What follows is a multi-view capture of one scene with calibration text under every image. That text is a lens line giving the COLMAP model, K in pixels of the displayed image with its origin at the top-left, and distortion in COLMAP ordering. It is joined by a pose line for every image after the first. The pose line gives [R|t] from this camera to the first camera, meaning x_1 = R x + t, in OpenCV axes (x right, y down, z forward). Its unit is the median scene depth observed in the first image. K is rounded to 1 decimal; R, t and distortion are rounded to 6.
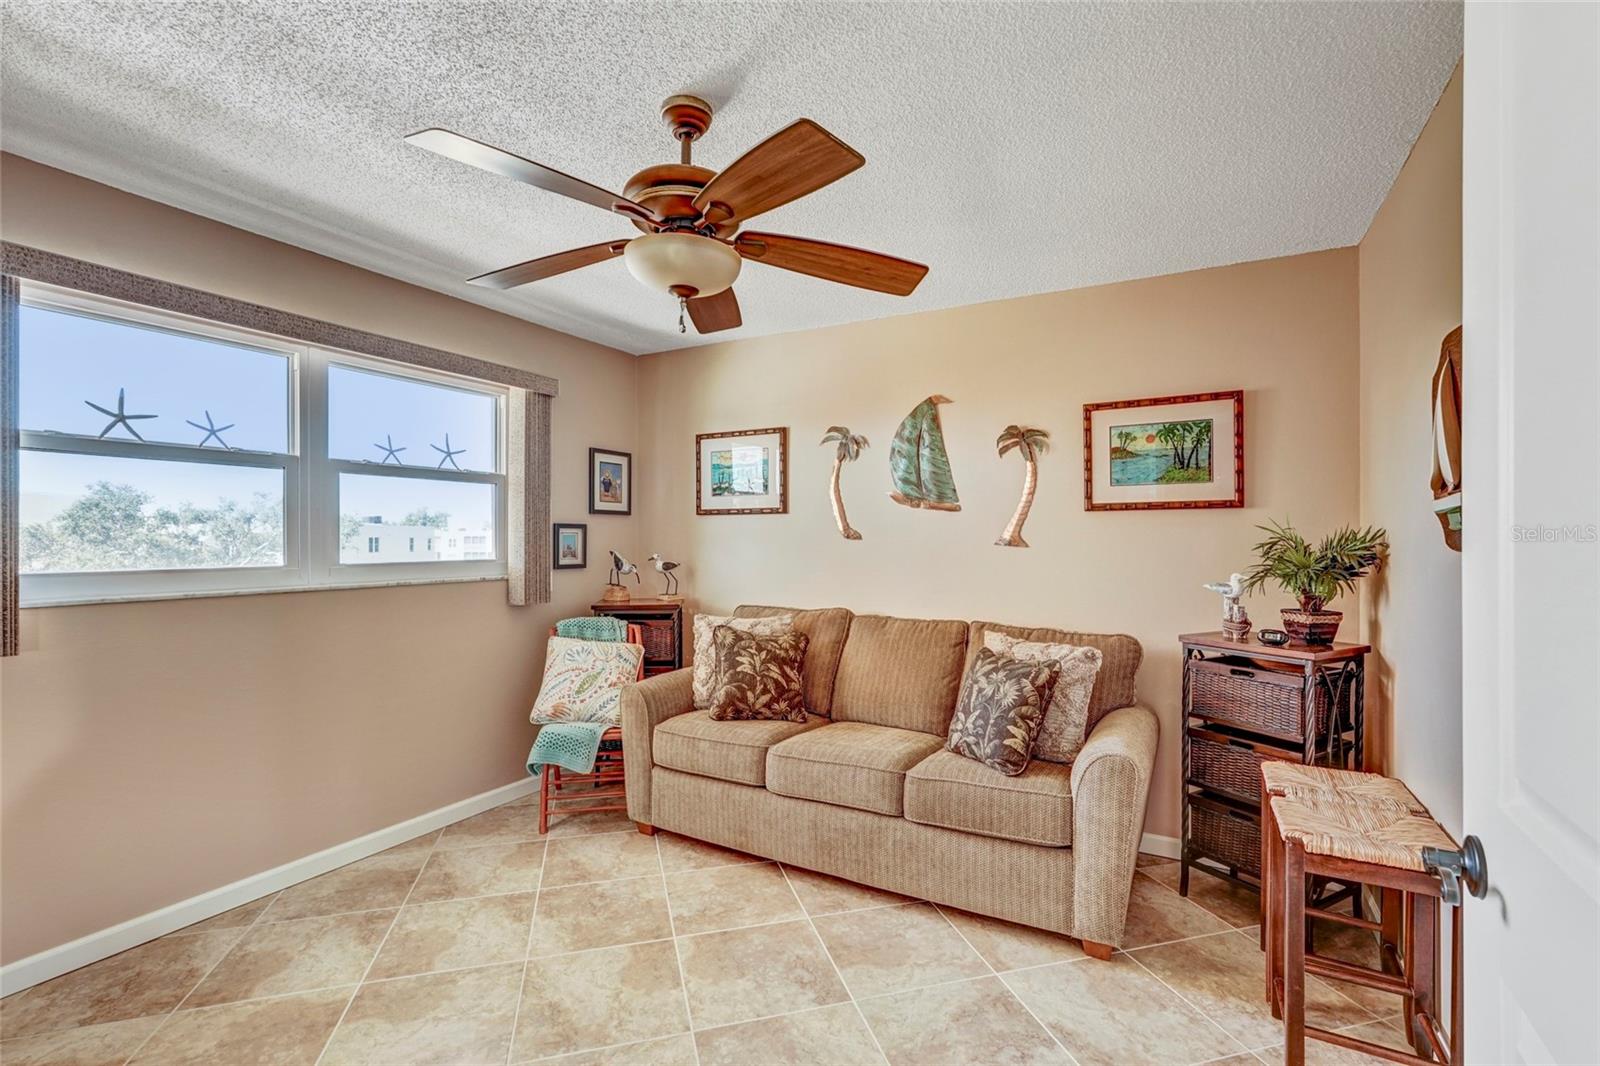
lens RADIAL K [[708.5, 0, 803.3], [0, 708.5, 518.0], [0, 0, 1]] dist [-0.002245, 0.000440]
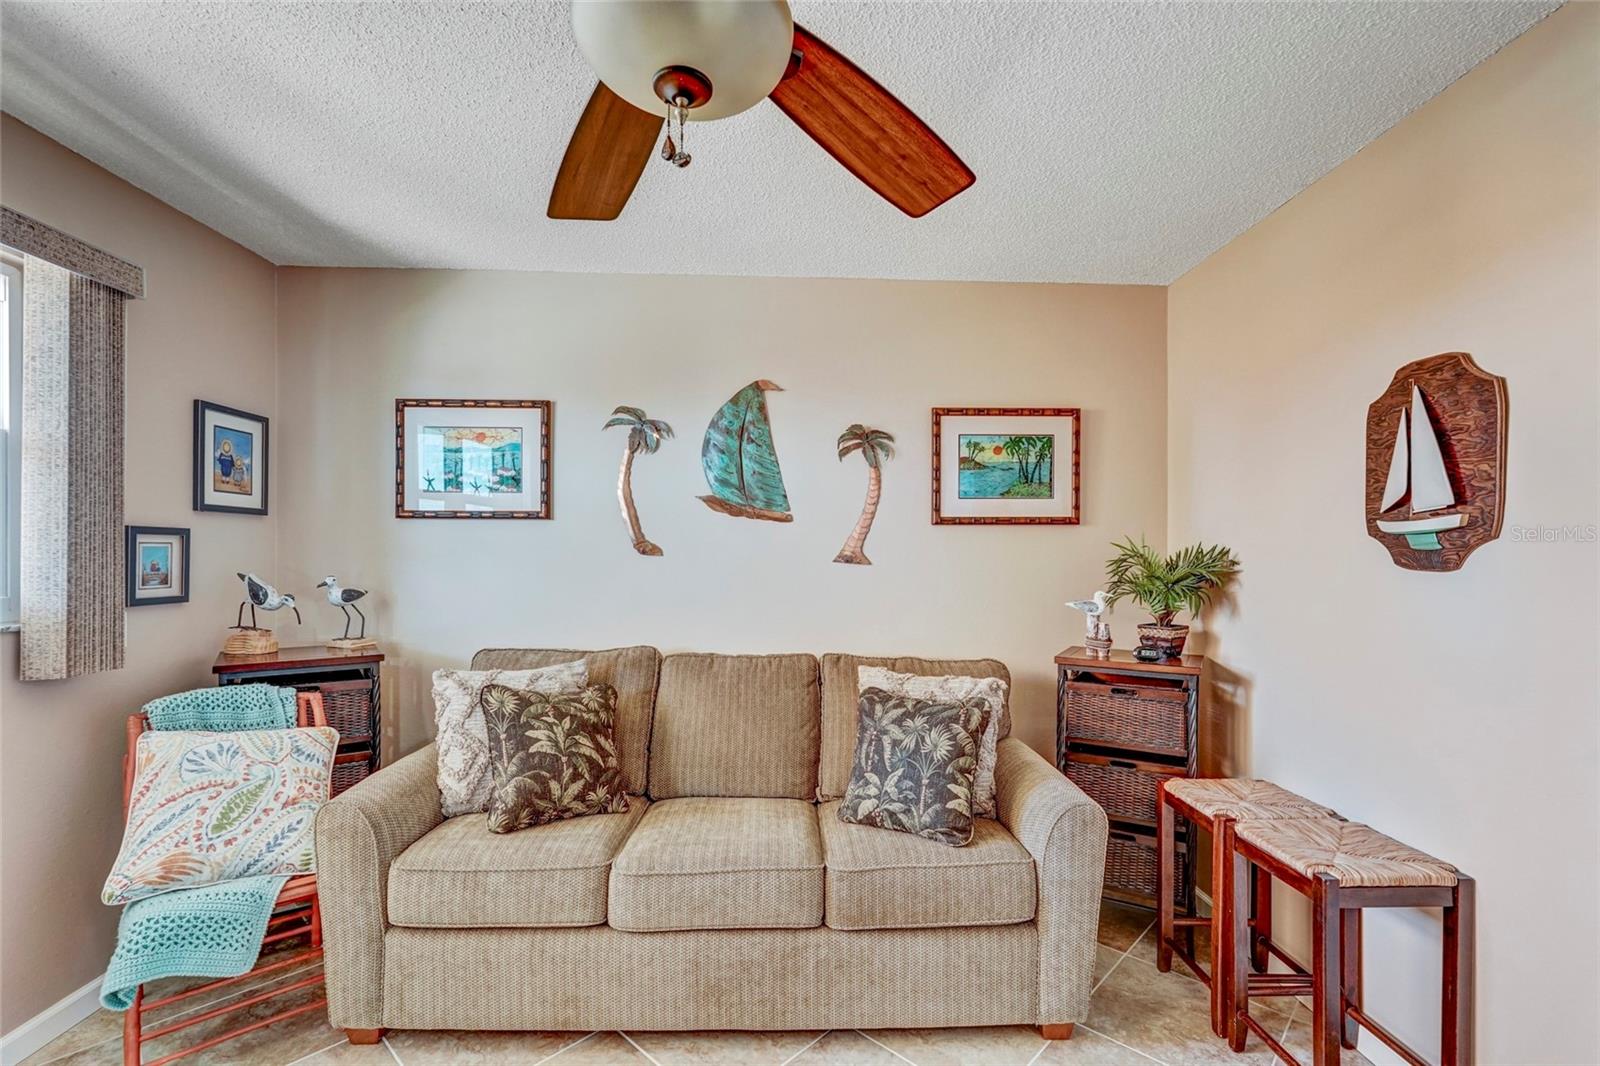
lens RADIAL K [[709.8, 0, 798.6], [0, 709.8, 539.5], [0, 0, 1]] dist [-0.005225, 0.001445]
pose [[0.862053, 0.012395, 0.506666, -0.218258], [-0.018135, 0.999815, 0.006395, 0.006805], [-0.506493, -0.014701, 0.862119, 0.302937]]
